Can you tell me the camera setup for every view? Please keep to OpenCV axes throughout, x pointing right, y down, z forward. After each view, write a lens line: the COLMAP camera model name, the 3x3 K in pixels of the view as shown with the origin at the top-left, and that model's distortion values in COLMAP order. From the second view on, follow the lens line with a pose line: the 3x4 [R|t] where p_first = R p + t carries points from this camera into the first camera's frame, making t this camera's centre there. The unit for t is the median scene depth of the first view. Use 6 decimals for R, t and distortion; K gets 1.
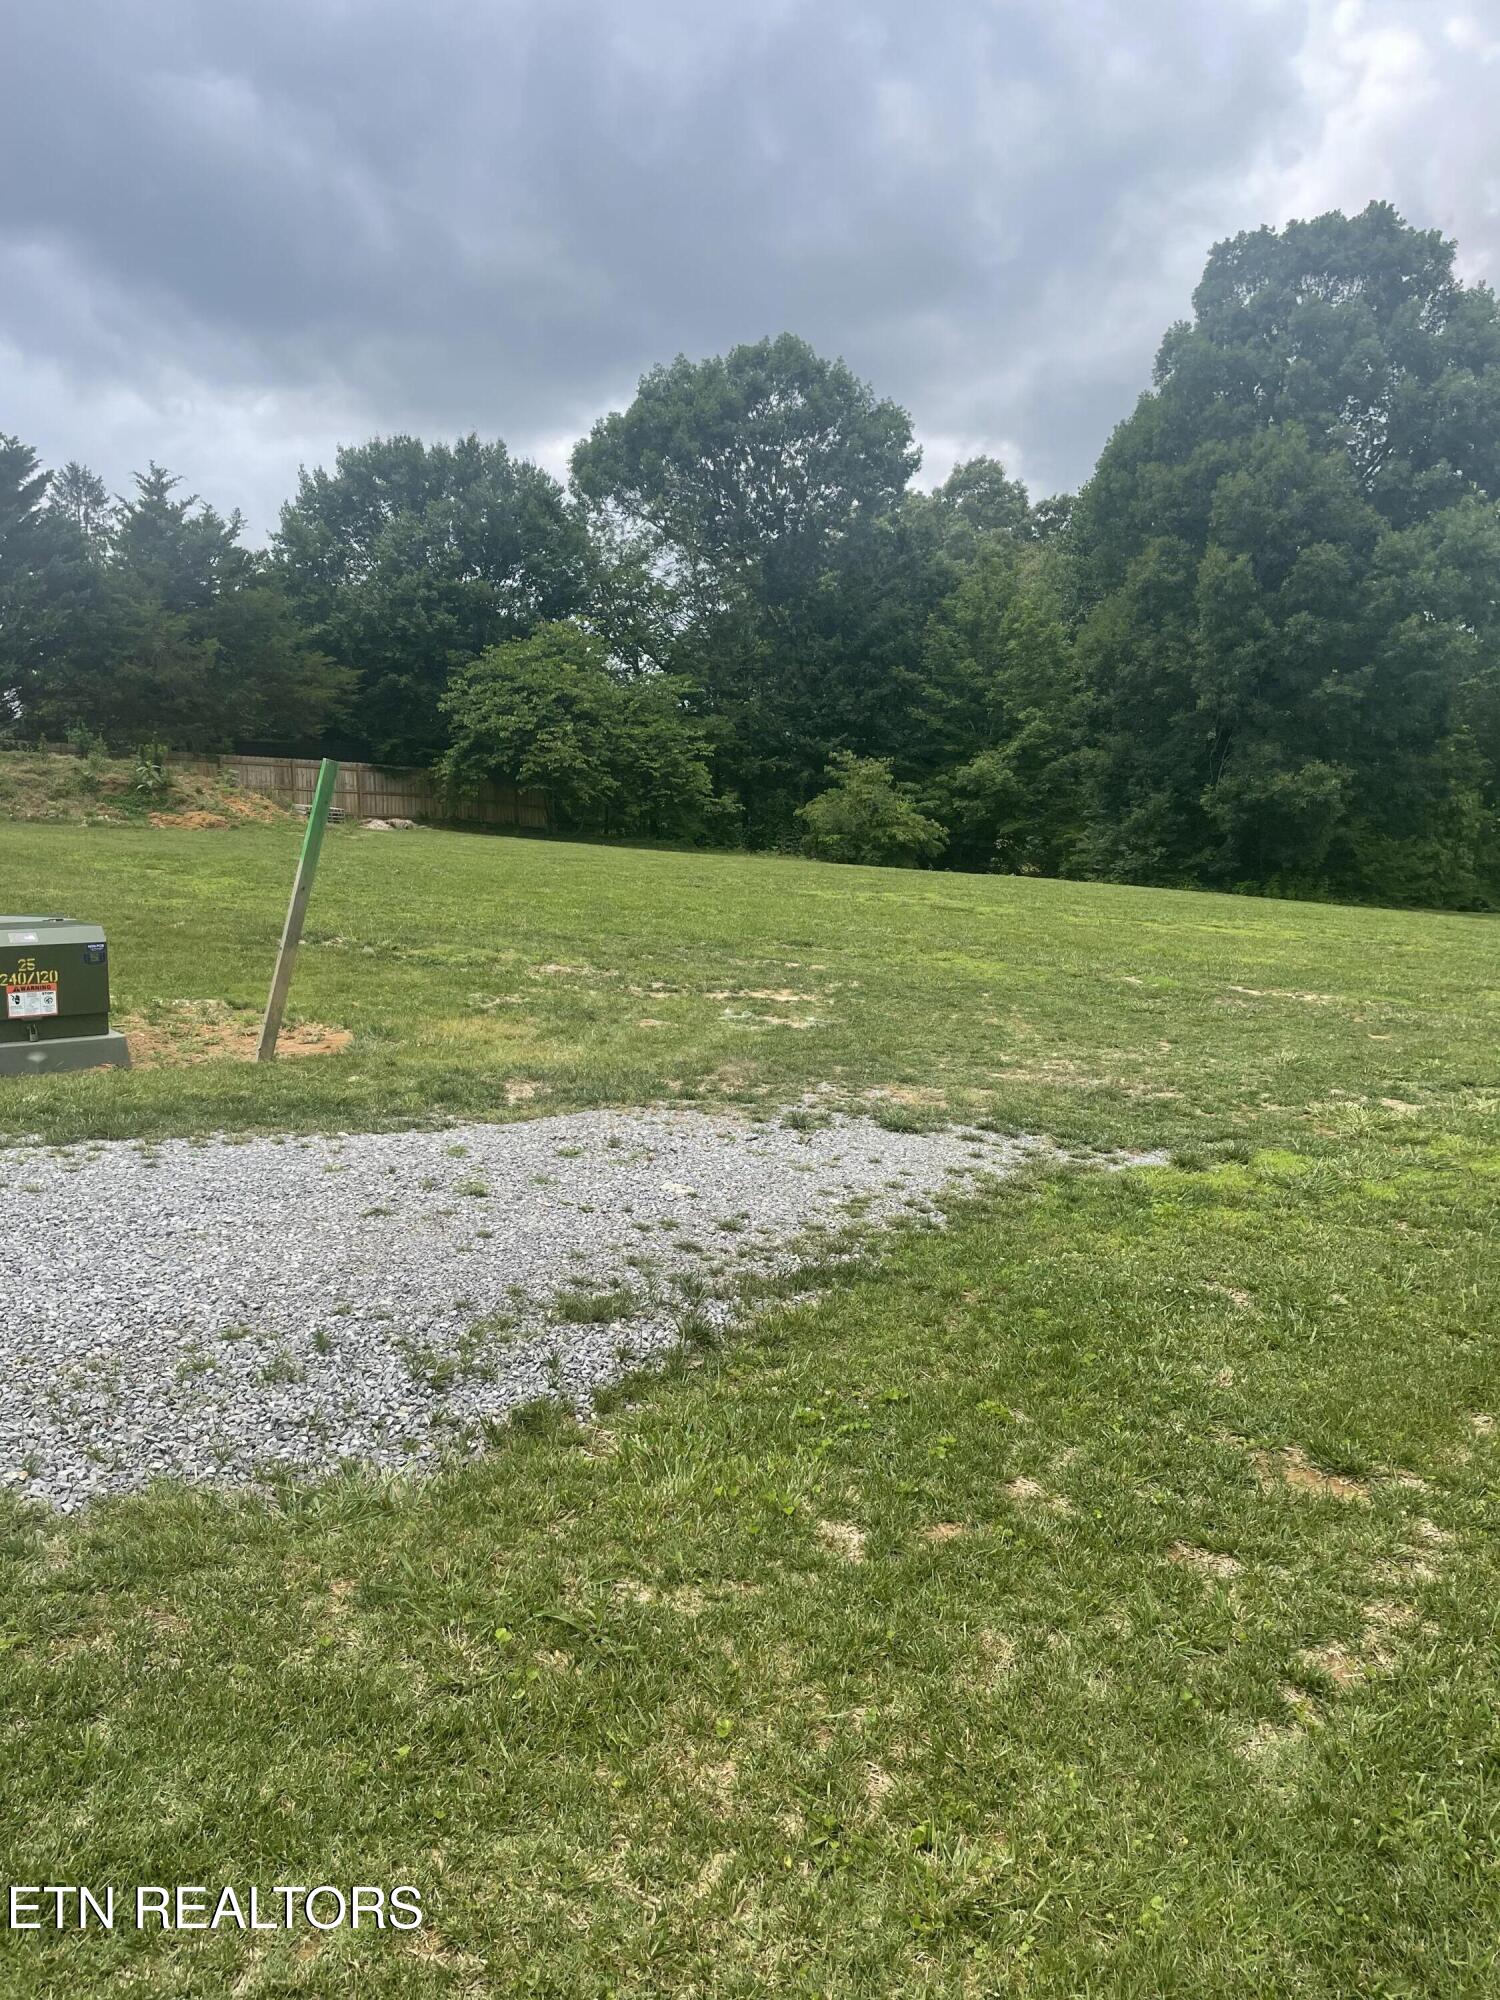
lens RADIAL K [[1492.2, 0, 745.9], [0, 1492.2, 1008.3], [0, 0, 1]] dist [0.096377, -0.128166]
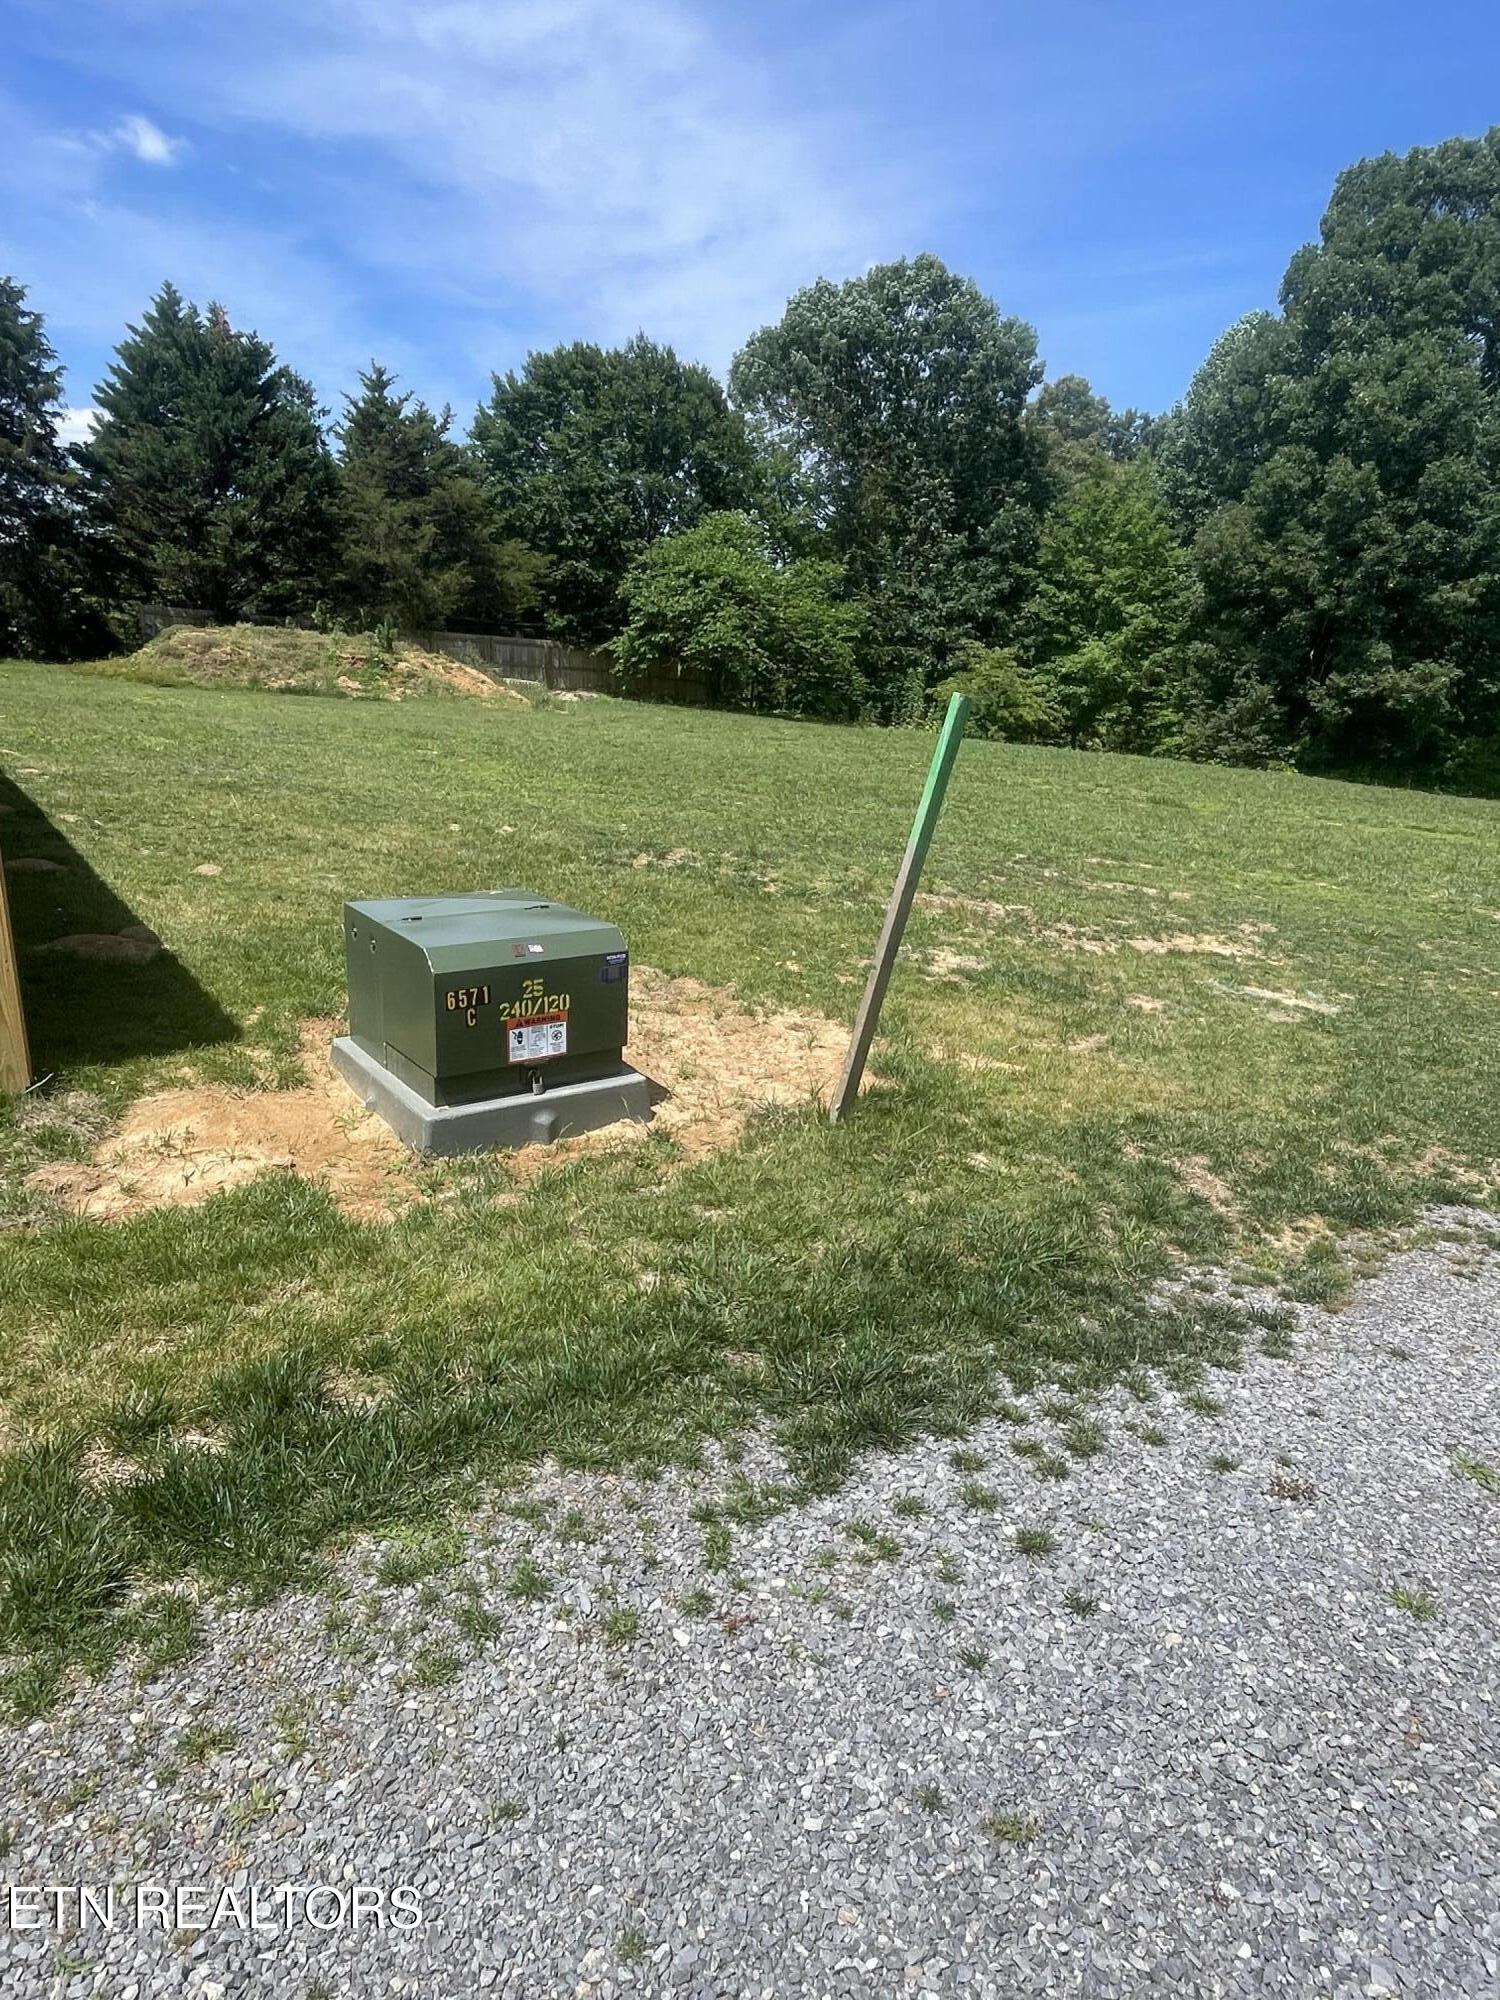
lens RADIAL K [[1179.1, 0, 756.3], [0, 1179.1, 993.6], [0, 0, 1]] dist [-0.002471, -0.000519]
pose [[0.999044, 0.032299, -0.029467, -0.325964], [-0.028224, 0.991175, 0.129518, -0.089983], [0.033390, -0.128562, 0.991139, 0.430337]]
